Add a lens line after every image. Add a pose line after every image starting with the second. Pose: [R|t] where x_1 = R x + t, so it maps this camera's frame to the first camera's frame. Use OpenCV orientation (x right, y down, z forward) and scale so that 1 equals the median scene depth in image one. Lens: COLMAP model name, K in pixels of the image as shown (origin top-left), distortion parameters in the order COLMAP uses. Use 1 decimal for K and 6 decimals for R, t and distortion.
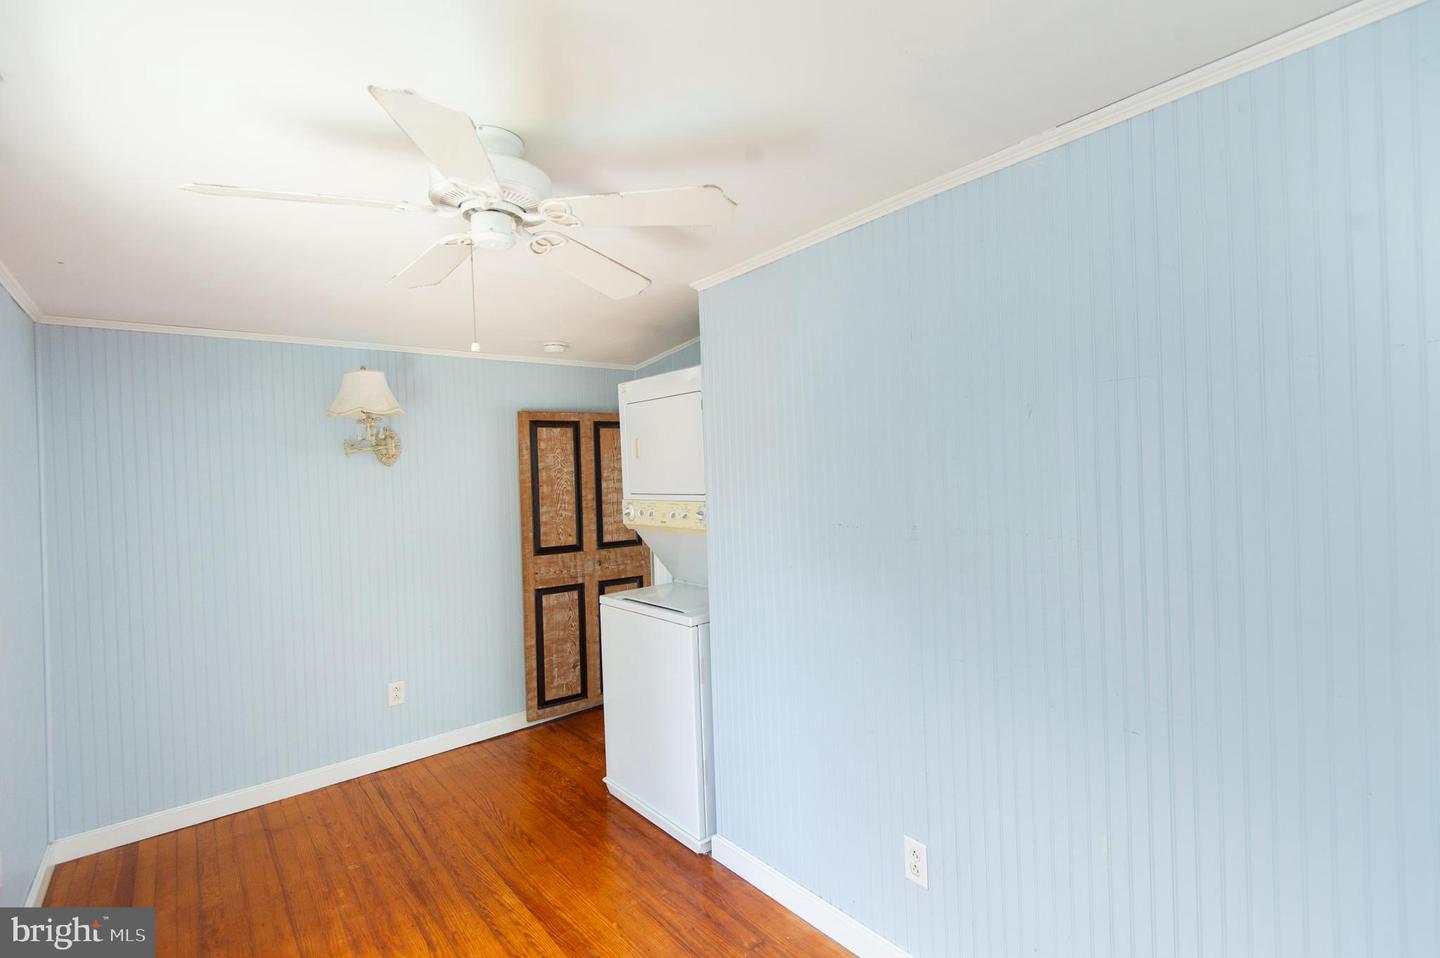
lens RADIAL K [[664.8, 0, 715.6], [0, 664.8, 474.0], [0, 0, 1]] dist [0.042631, -0.017804]
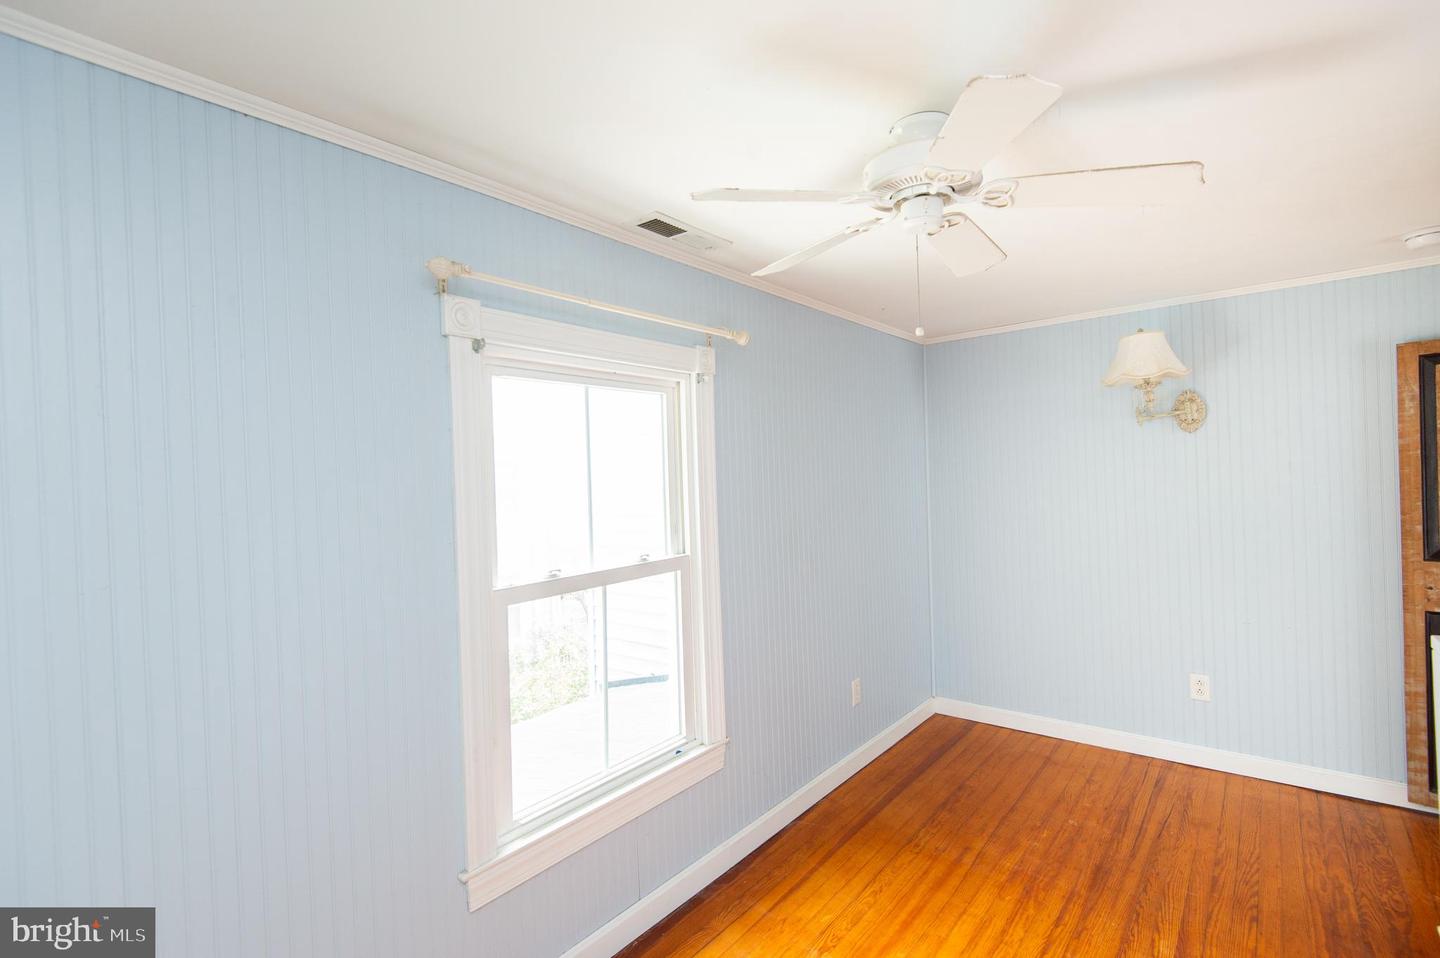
lens RADIAL K [[667.5, 0, 722.5], [0, 667.5, 478.3], [0, 0, 1]] dist [0.038846, -0.018284]
pose [[0.222177, 0.036544, -0.974321, 0.304305], [0.024651, 0.998767, 0.043082, -0.006941], [0.974695, -0.033589, 0.221002, 0.231981]]
